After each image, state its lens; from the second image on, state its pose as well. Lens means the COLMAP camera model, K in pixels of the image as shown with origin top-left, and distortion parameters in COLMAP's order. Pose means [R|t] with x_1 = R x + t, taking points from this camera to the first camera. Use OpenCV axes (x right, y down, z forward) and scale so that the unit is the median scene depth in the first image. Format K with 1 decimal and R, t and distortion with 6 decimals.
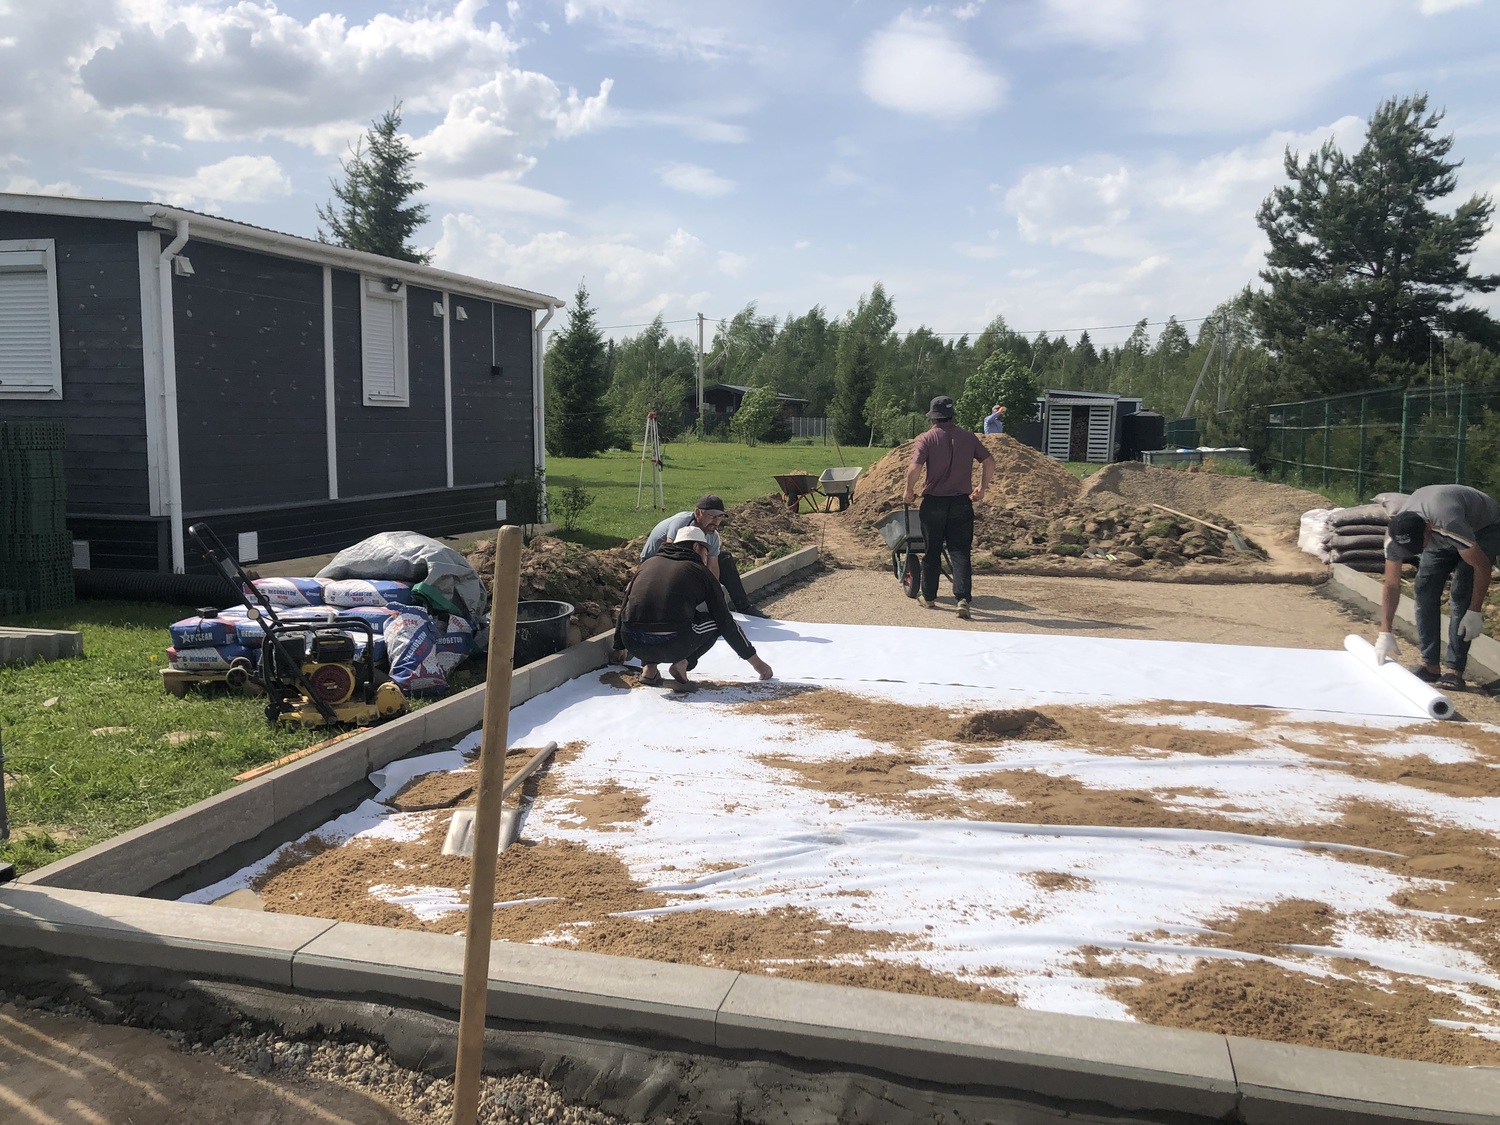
lens RADIAL K [[1227.3, 0, 759.9], [0, 1227.3, 564.1], [0, 0, 1]] dist [0.007097, 0.004890]
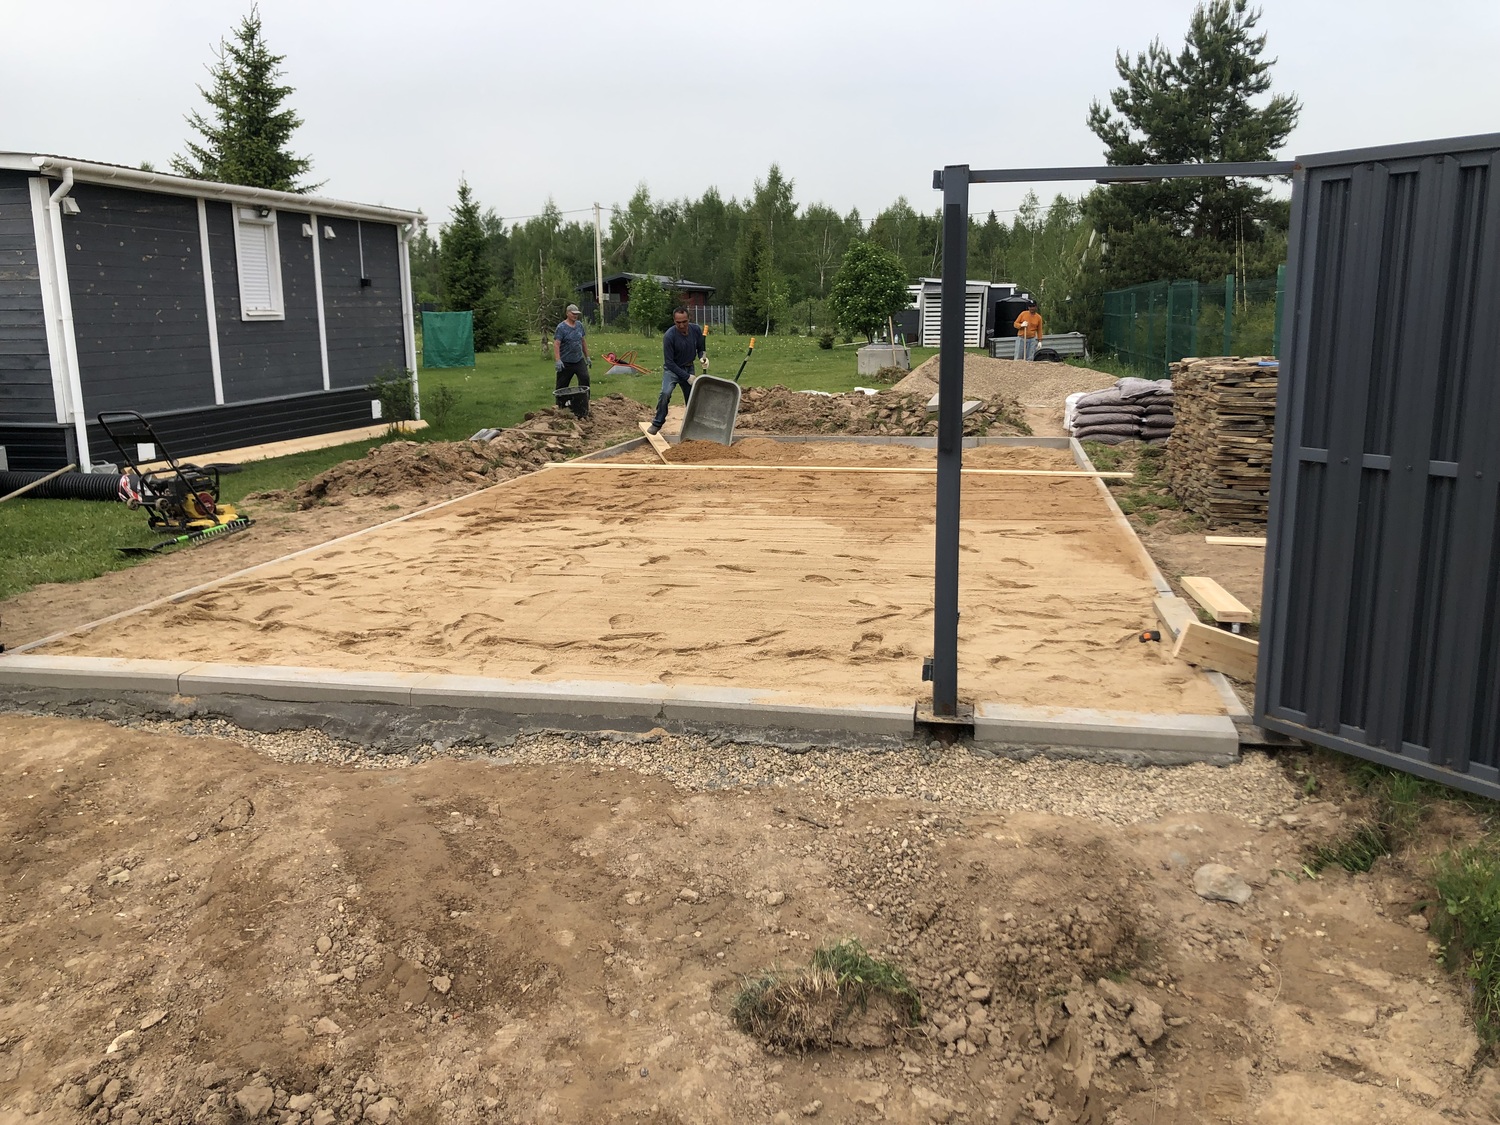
lens RADIAL K [[1228.2, 0, 744.2], [0, 1228.2, 548.8], [0, 0, 1]] dist [-0.015850, 0.084693]
pose [[0.998086, -0.029375, 0.054425, 0.065865], [0.024905, 0.996397, 0.081075, 0.000589], [-0.056610, -0.079565, 0.995221, -0.157868]]
